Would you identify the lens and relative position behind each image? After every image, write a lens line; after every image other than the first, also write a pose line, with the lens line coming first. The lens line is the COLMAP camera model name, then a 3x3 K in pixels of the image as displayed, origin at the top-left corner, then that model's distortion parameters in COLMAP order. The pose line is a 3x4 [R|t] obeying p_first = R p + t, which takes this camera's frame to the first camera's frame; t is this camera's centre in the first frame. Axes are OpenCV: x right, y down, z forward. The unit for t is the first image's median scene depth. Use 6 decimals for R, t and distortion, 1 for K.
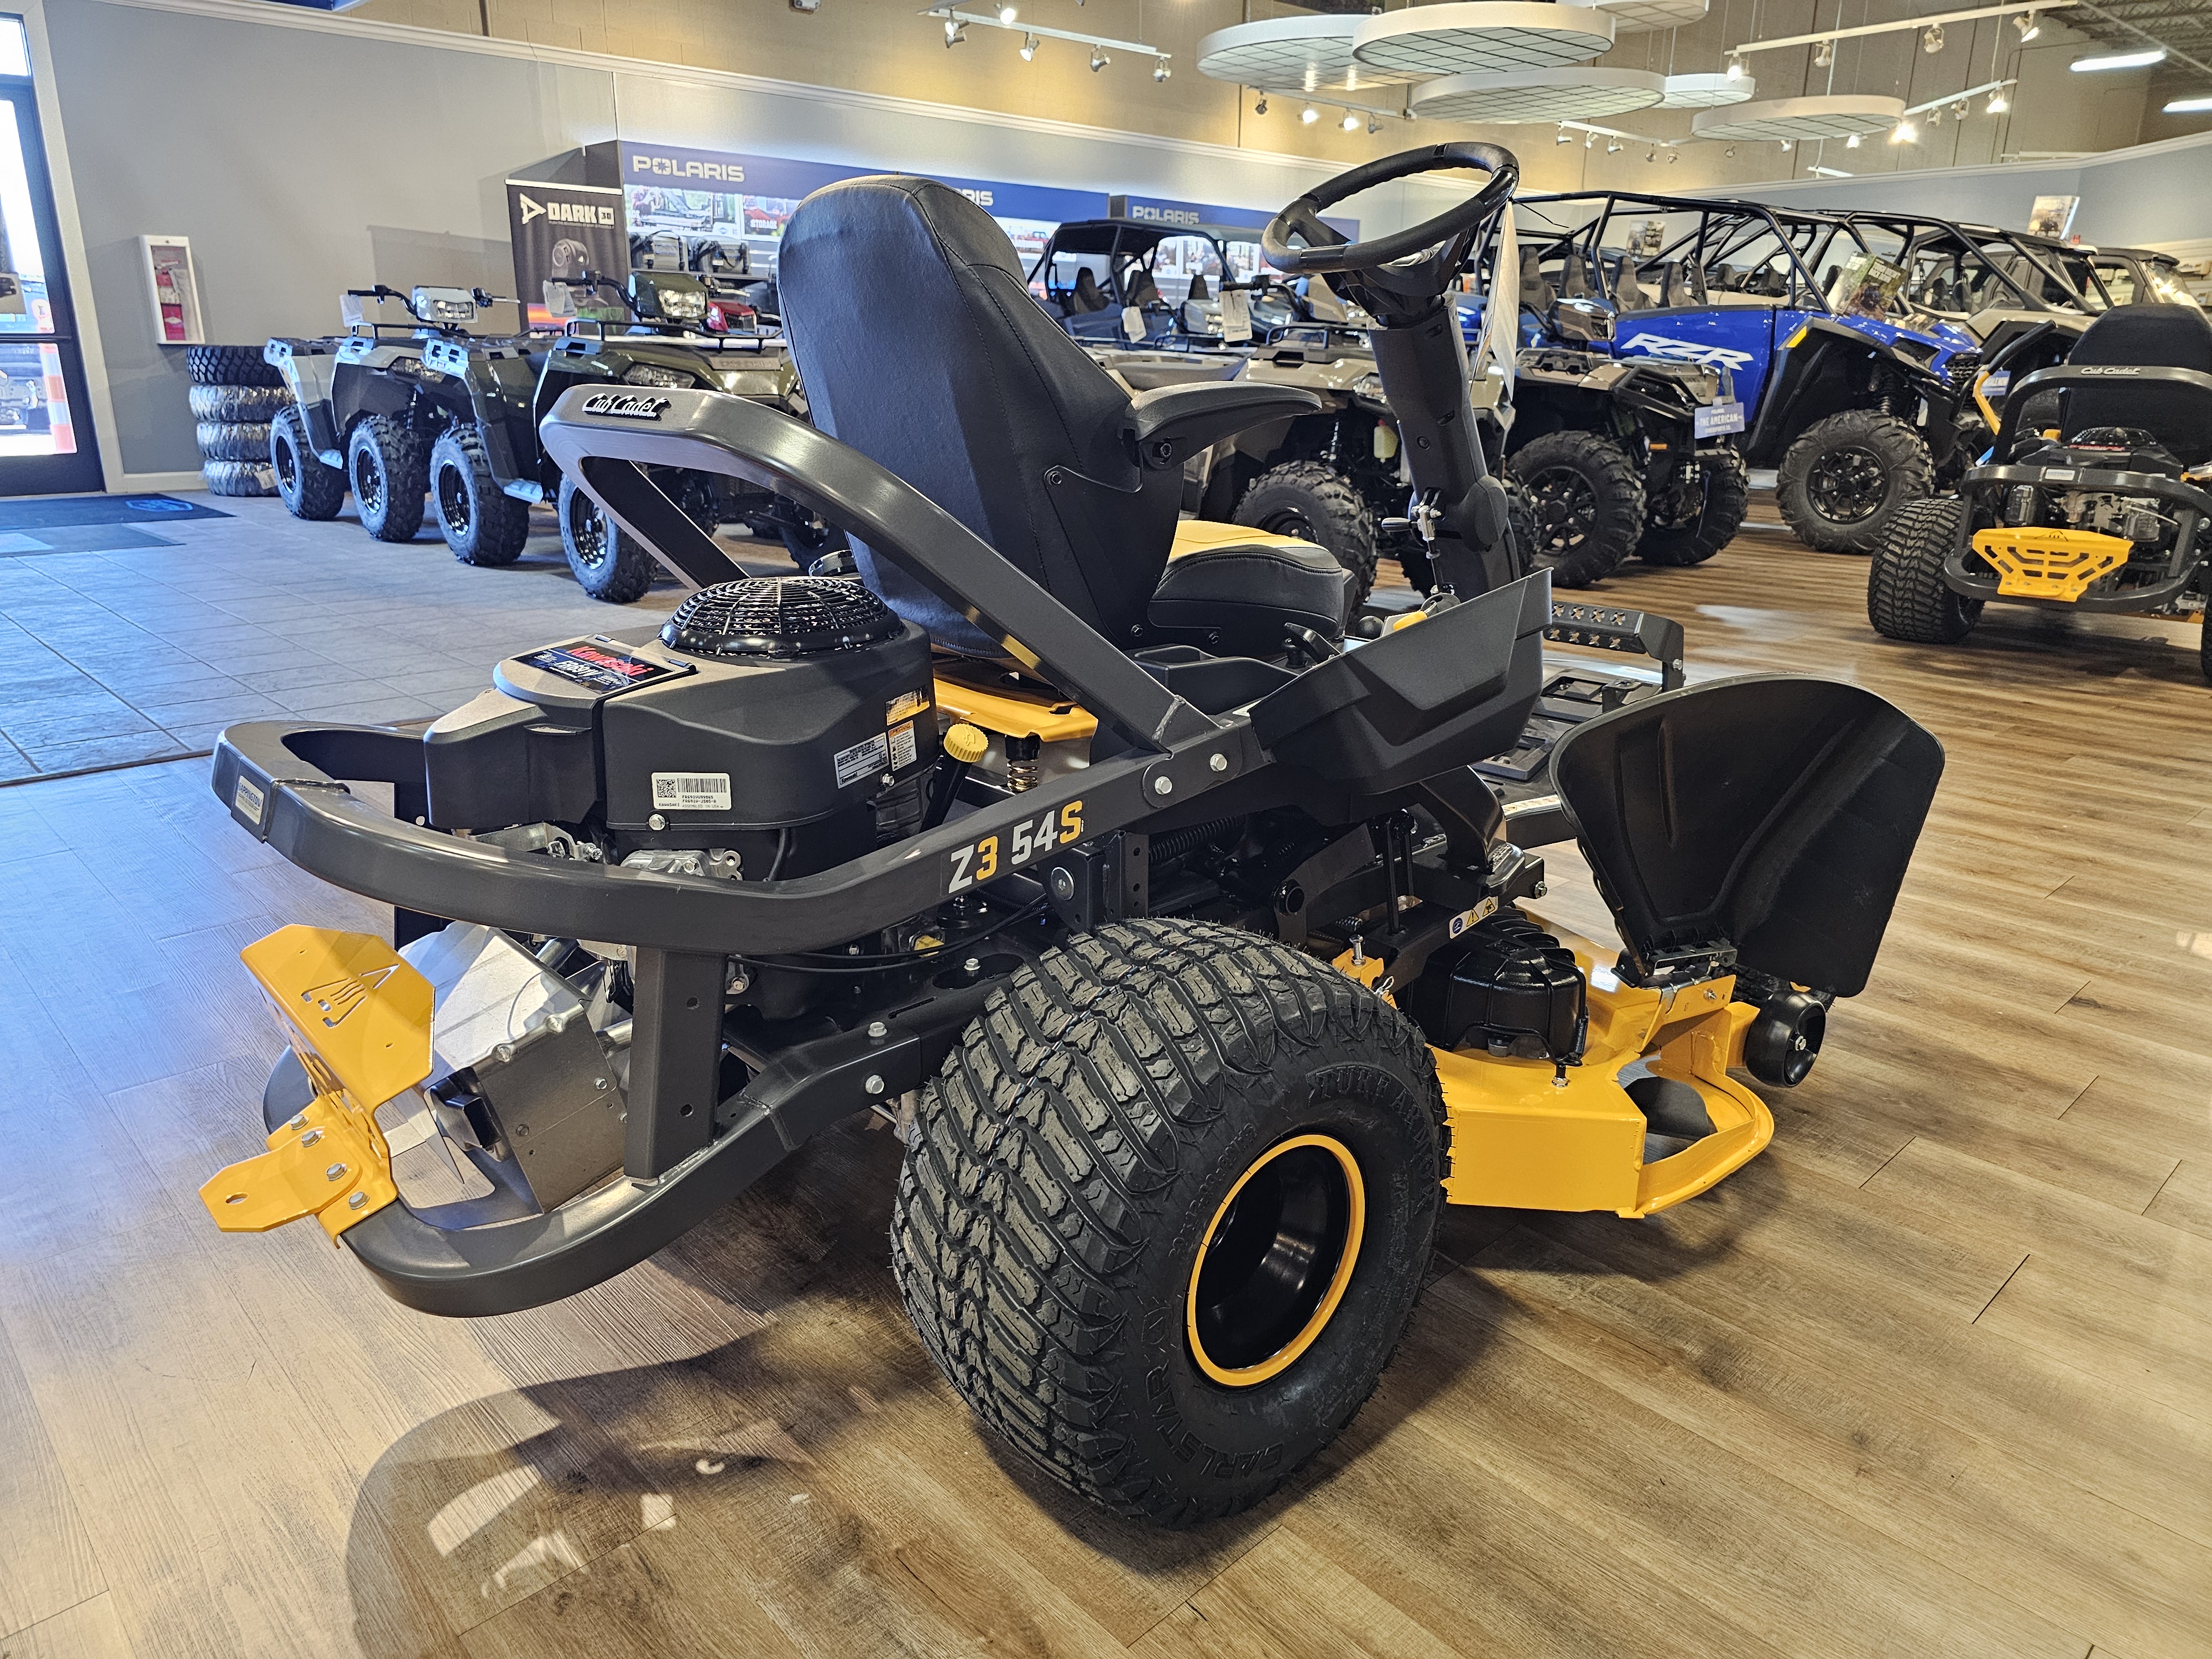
lens RADIAL K [[1510.5, 0, 1106.0], [0, 1510.5, 829.5], [0, 0, 1]] dist [0.036775, -0.039072]
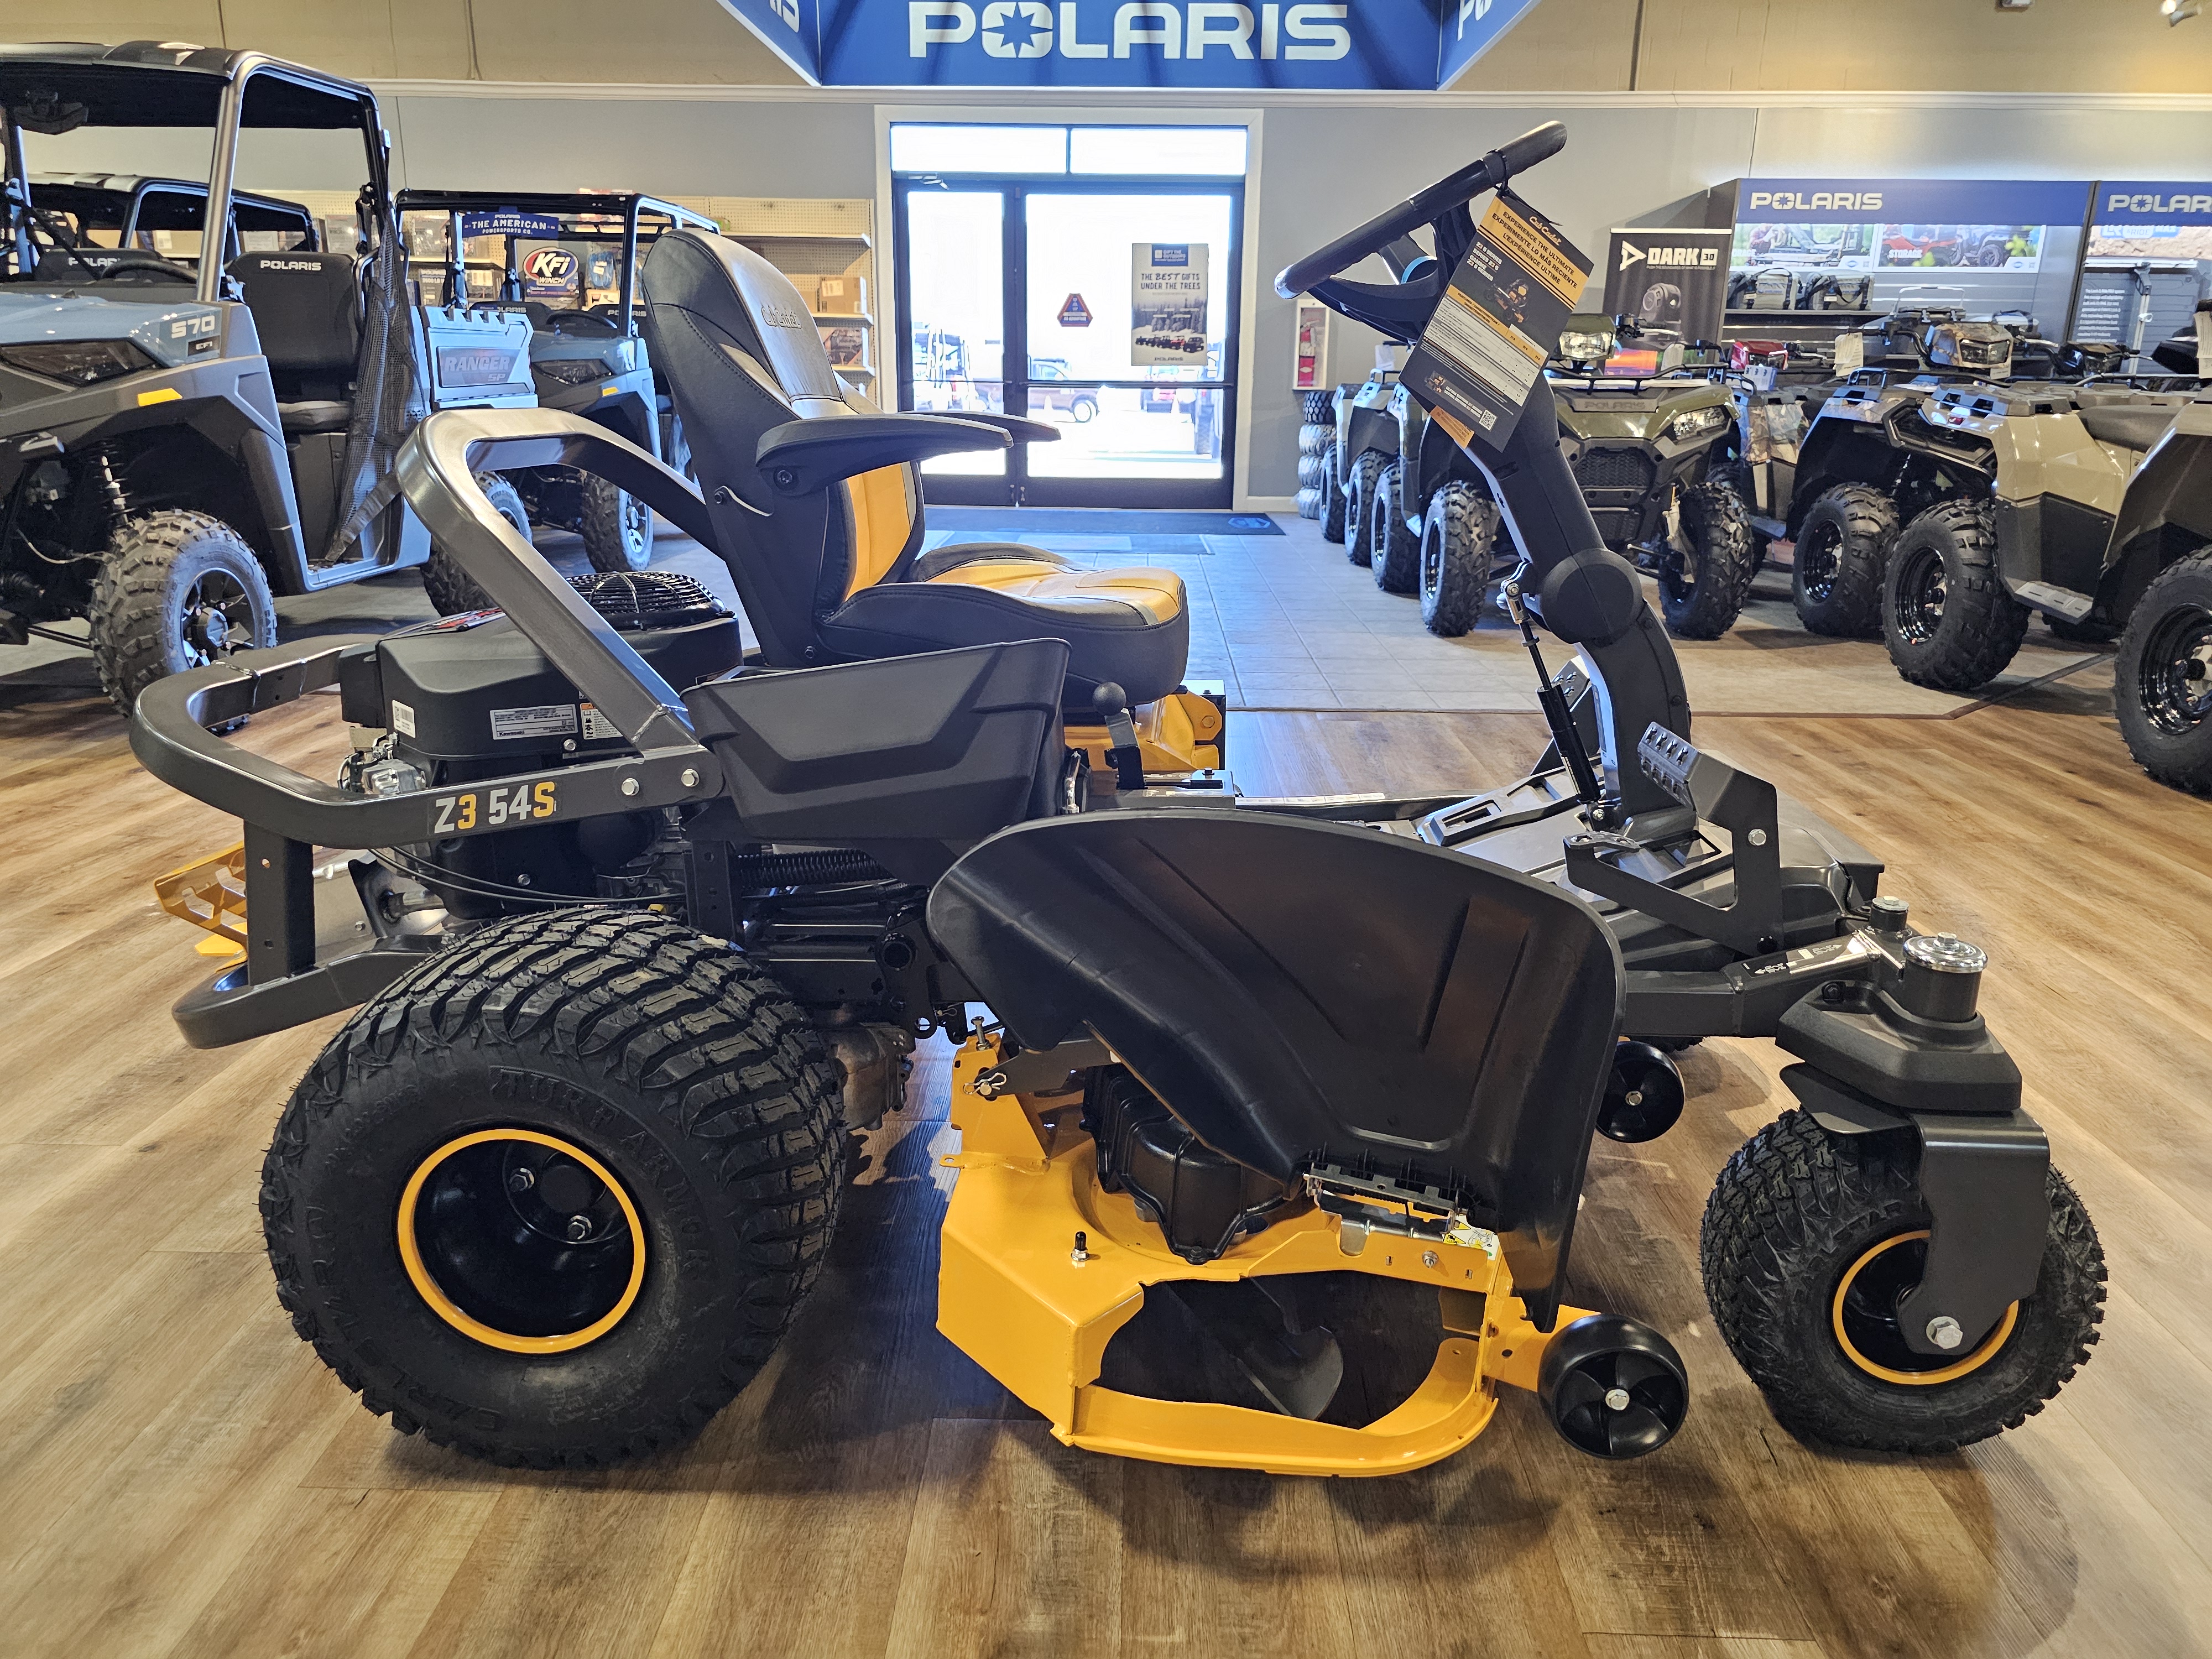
lens RADIAL K [[1510.5, 0, 1106.0], [0, 1510.5, 829.5], [0, 0, 1]] dist [0.036775, -0.039072]
pose [[0.696741, 0.198877, -0.689203, 0.151654], [-0.217742, 0.974101, 0.060964, -0.020668], [0.683477, 0.107592, 0.721999, 0.069859]]
